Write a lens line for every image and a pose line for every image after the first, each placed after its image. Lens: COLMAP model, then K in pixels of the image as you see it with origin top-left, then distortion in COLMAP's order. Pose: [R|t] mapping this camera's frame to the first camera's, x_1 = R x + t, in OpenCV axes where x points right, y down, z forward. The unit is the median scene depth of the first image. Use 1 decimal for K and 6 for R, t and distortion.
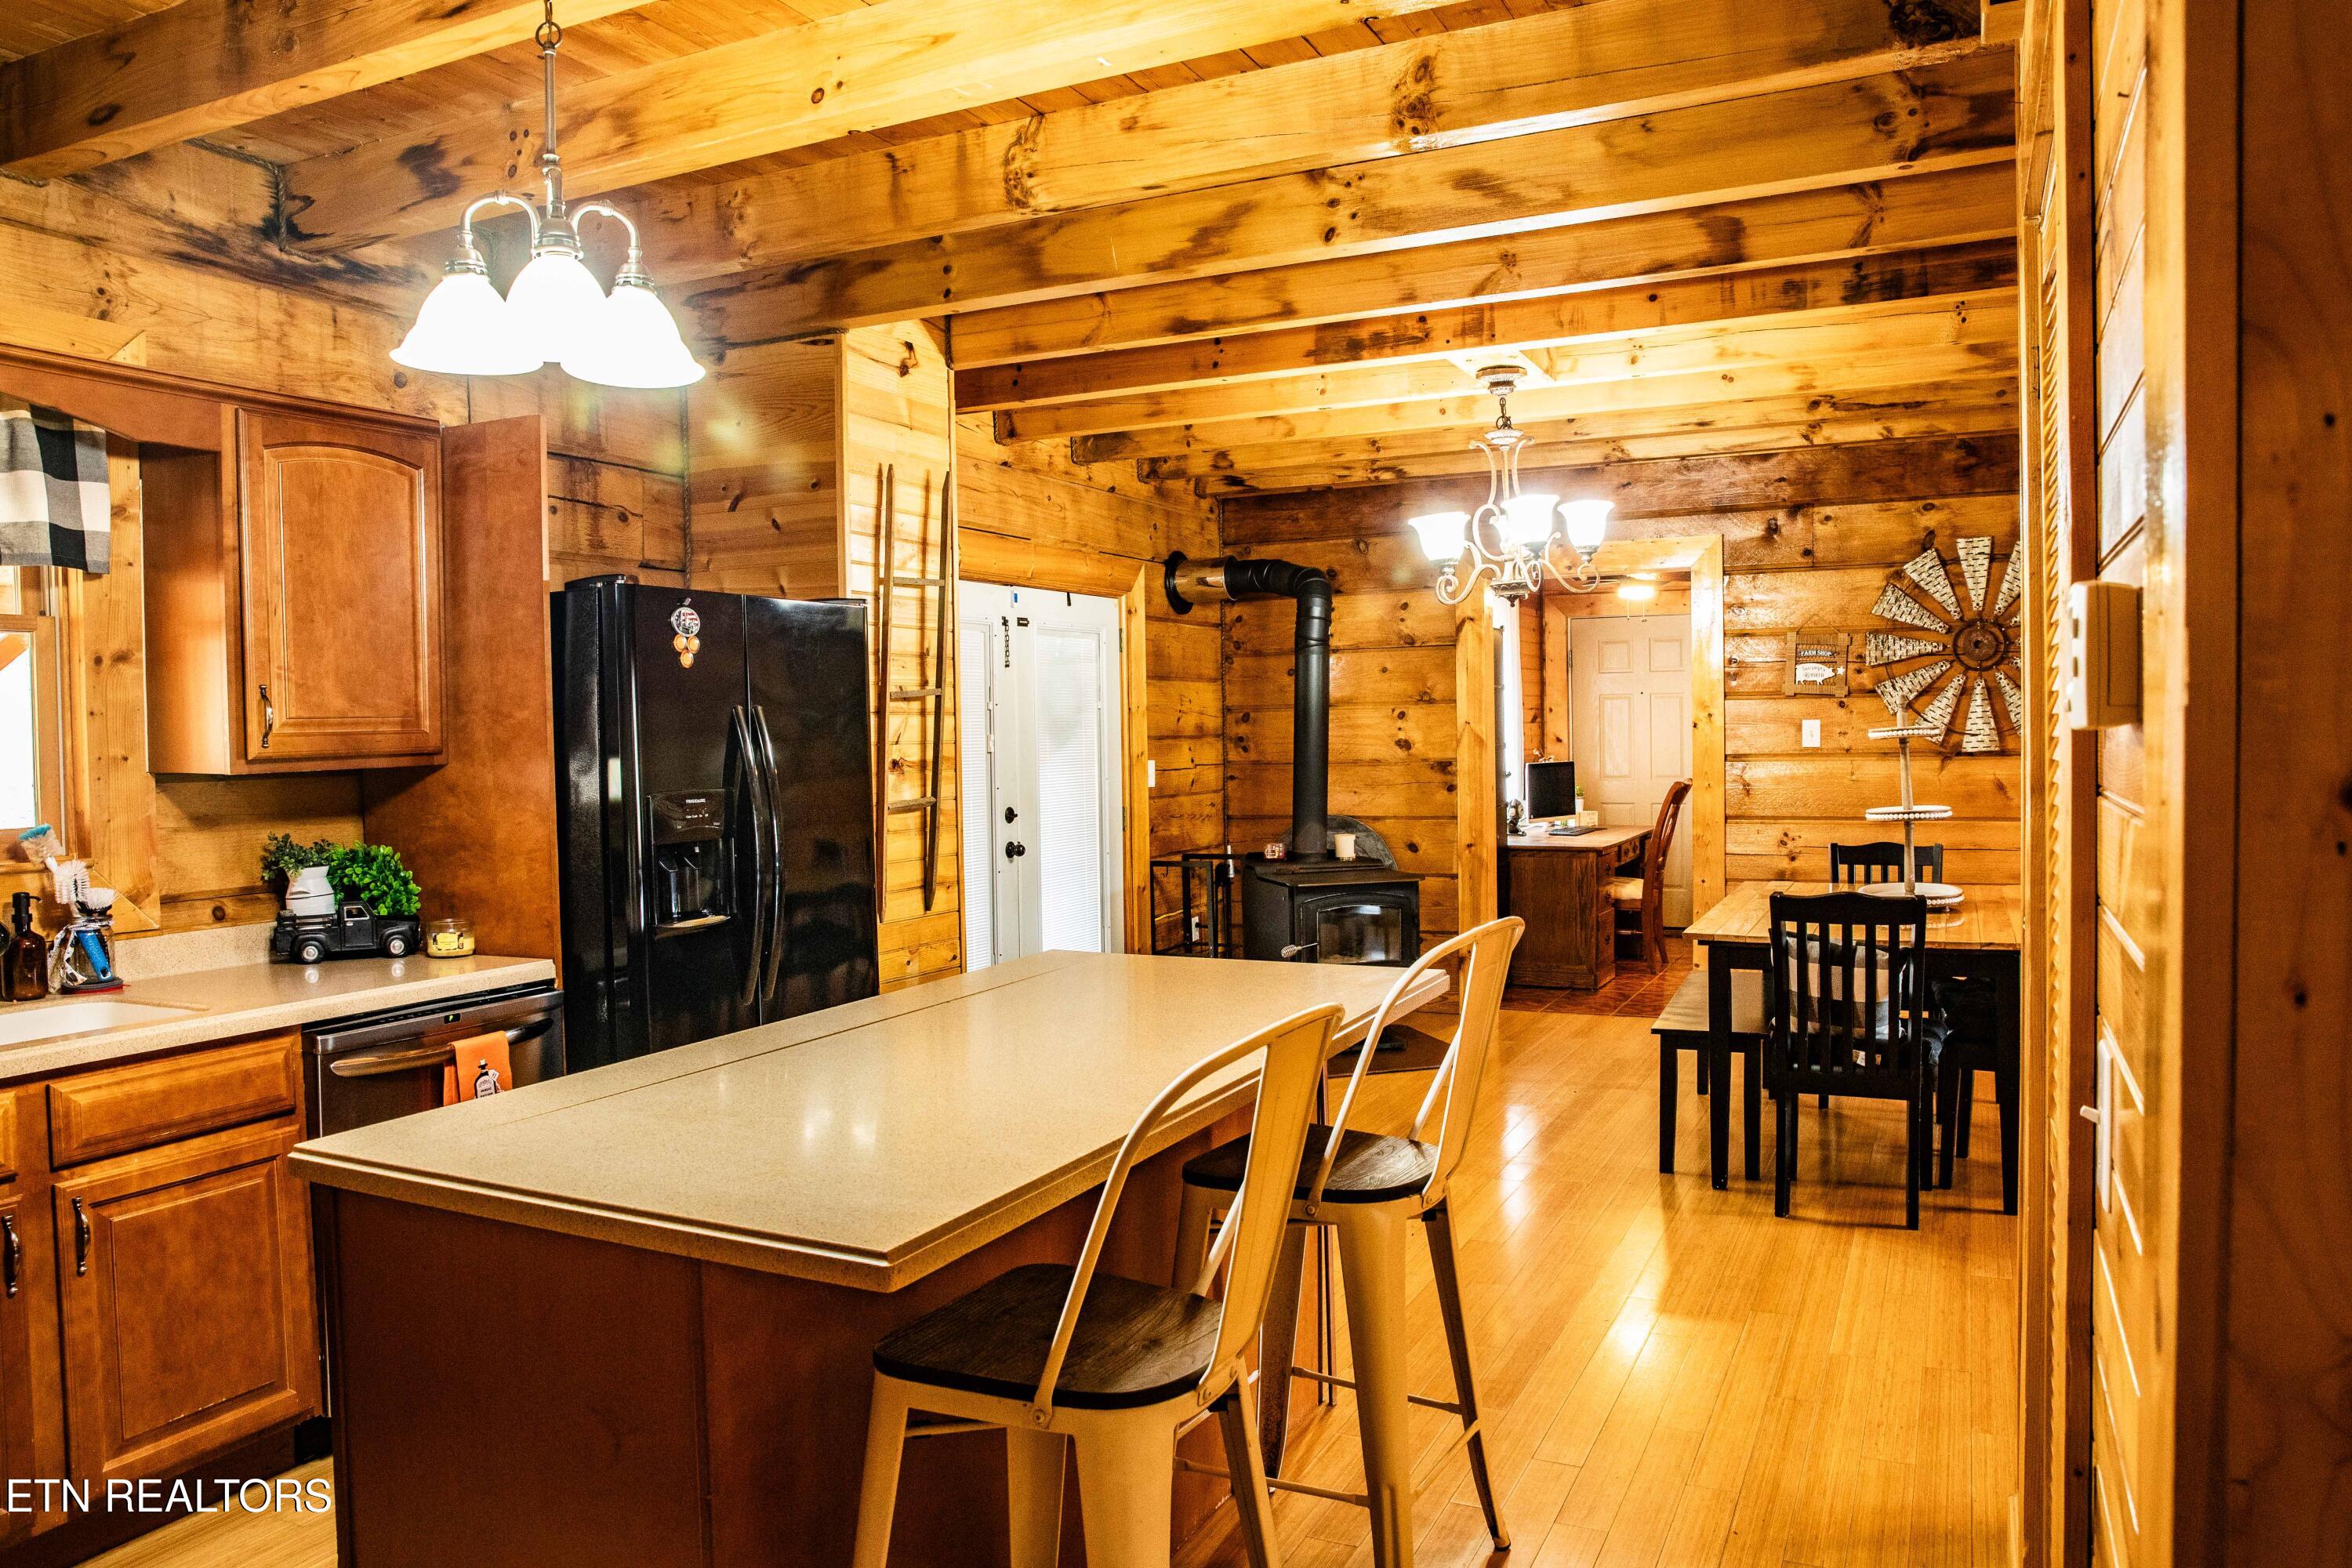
lens RADIAL K [[1662.0, 0, 1176.0], [0, 1662.0, 784.0], [0, 0, 1]] dist [-0.106412, 0.085813]
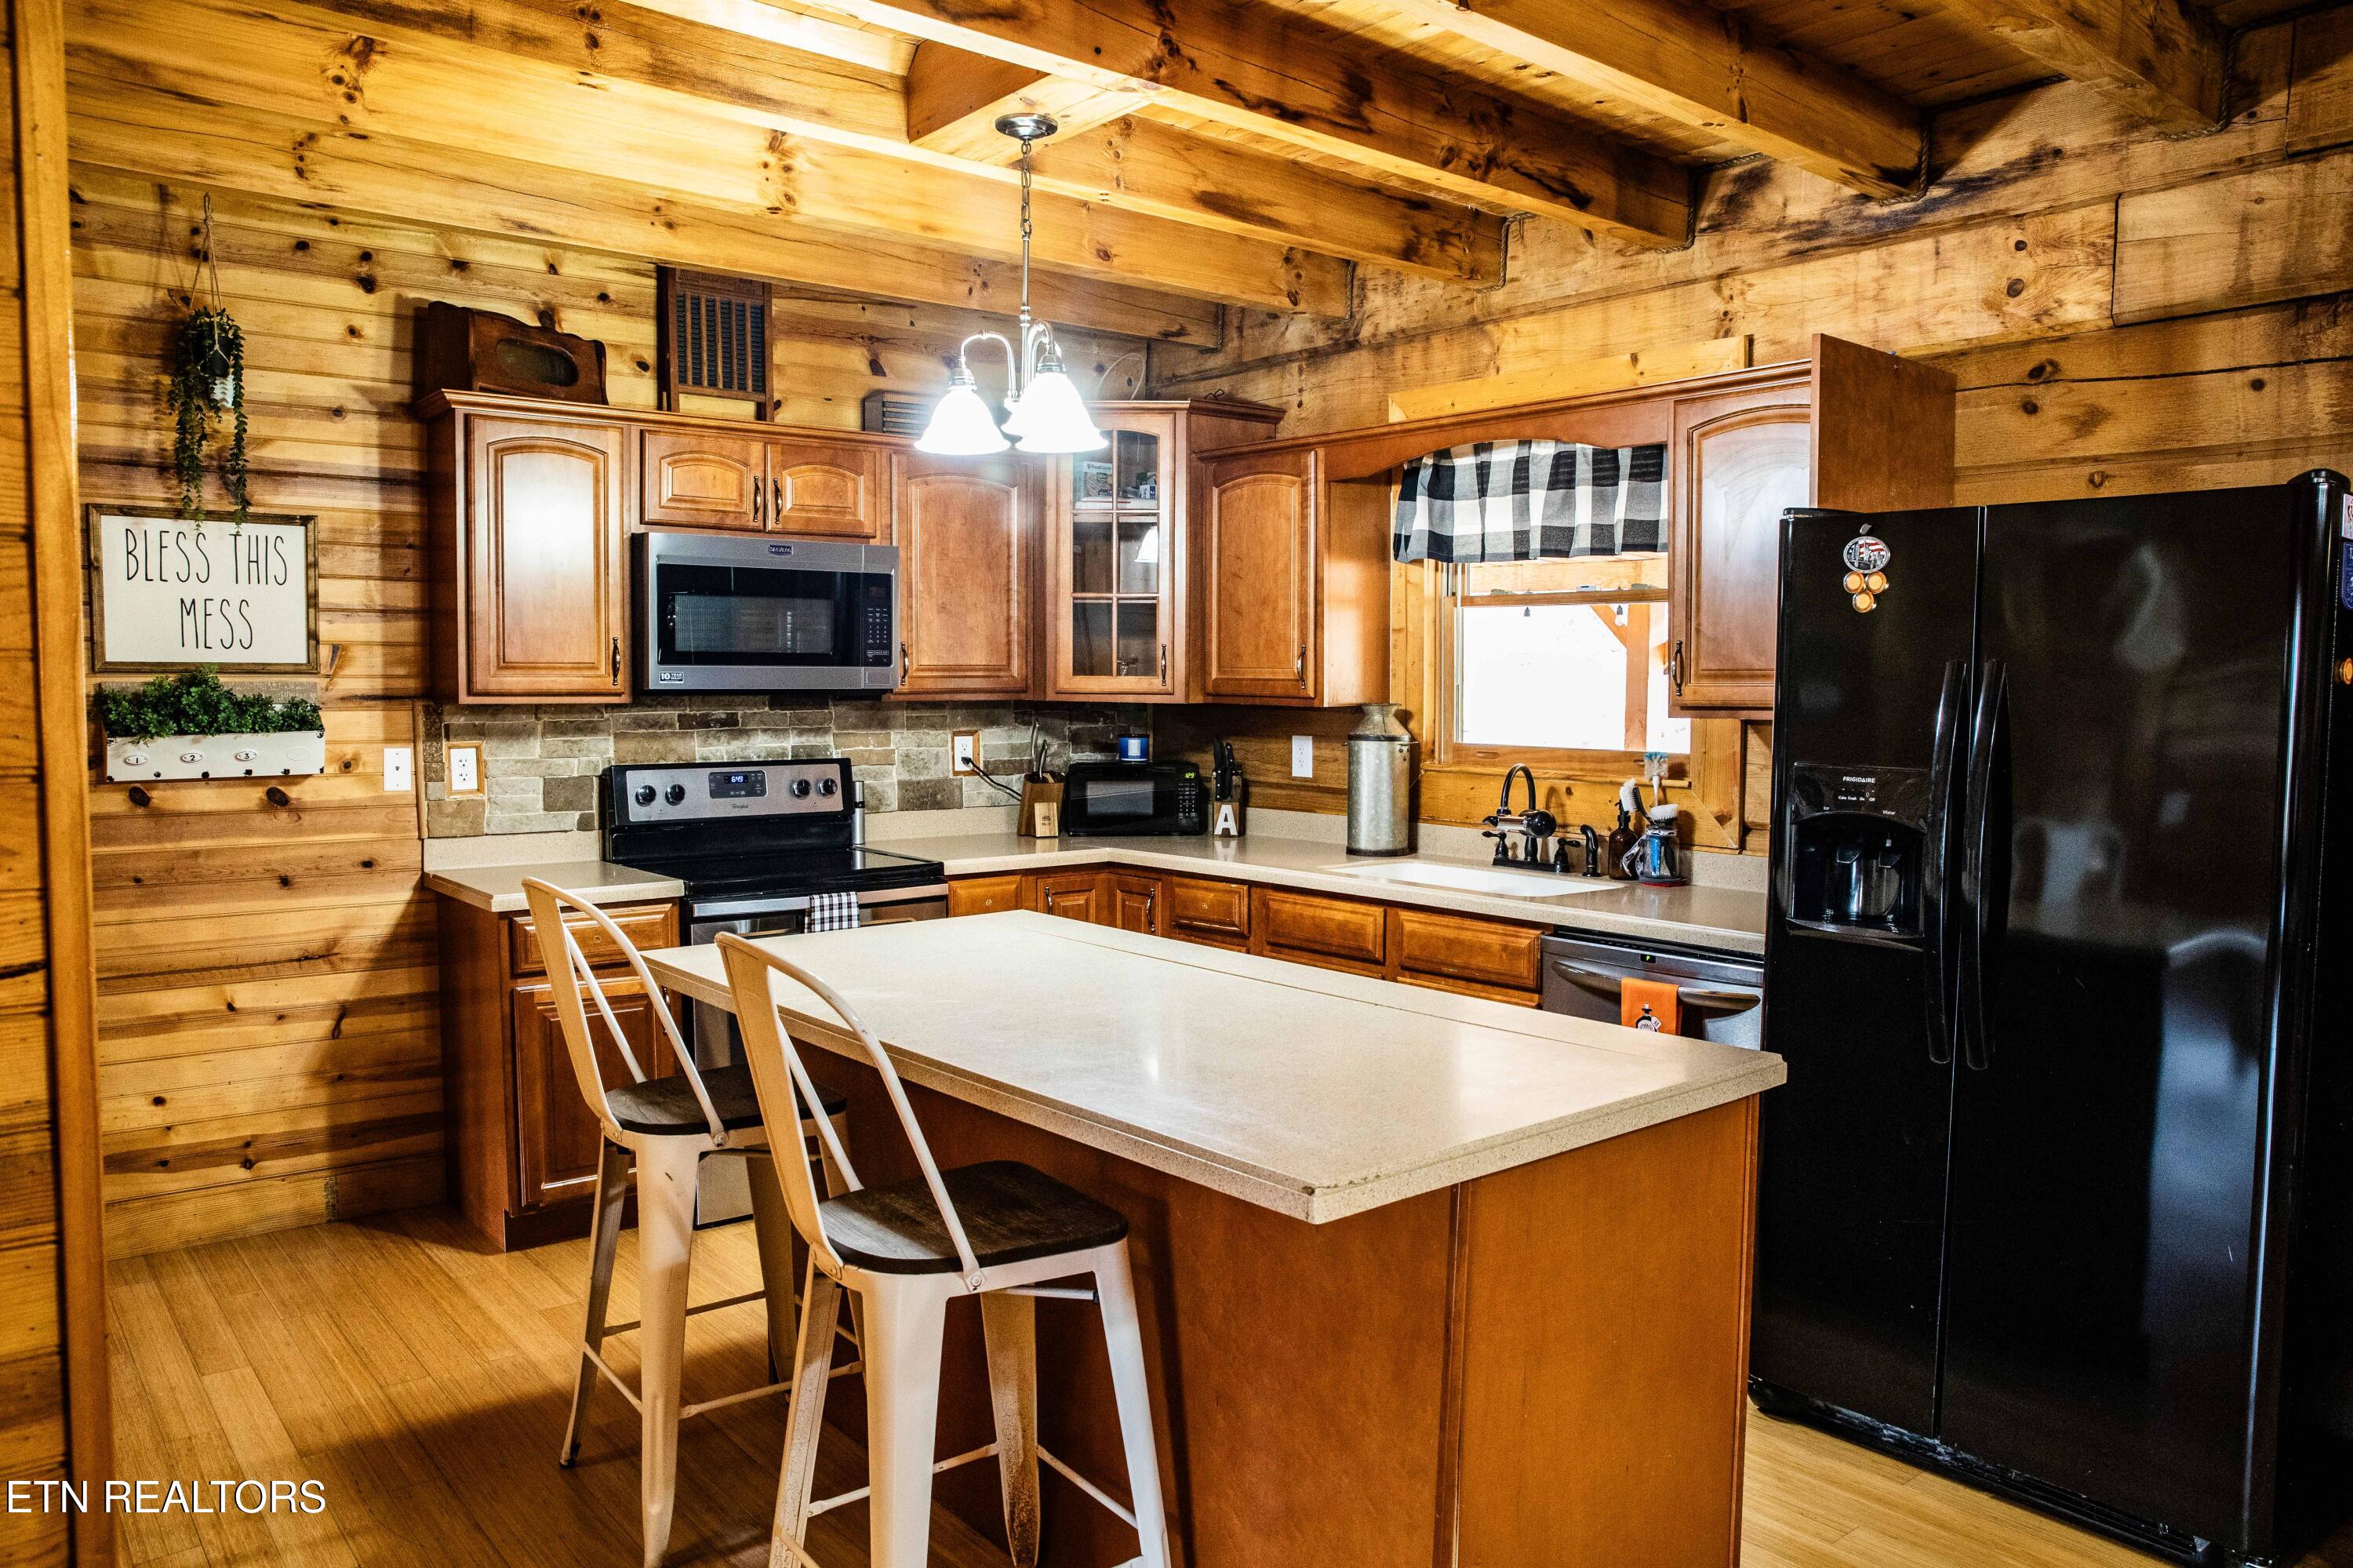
lens RADIAL K [[1662.8, 0, 1176.5], [0, 1662.8, 784.0], [0, 0, 1]] dist [-0.106412, 0.085813]
pose [[-0.420057, 0.072062, -0.904632, 0.571645], [-0.033958, 0.994896, 0.095020, -0.052698], [0.906862, 0.070634, -0.415466, 1.047082]]
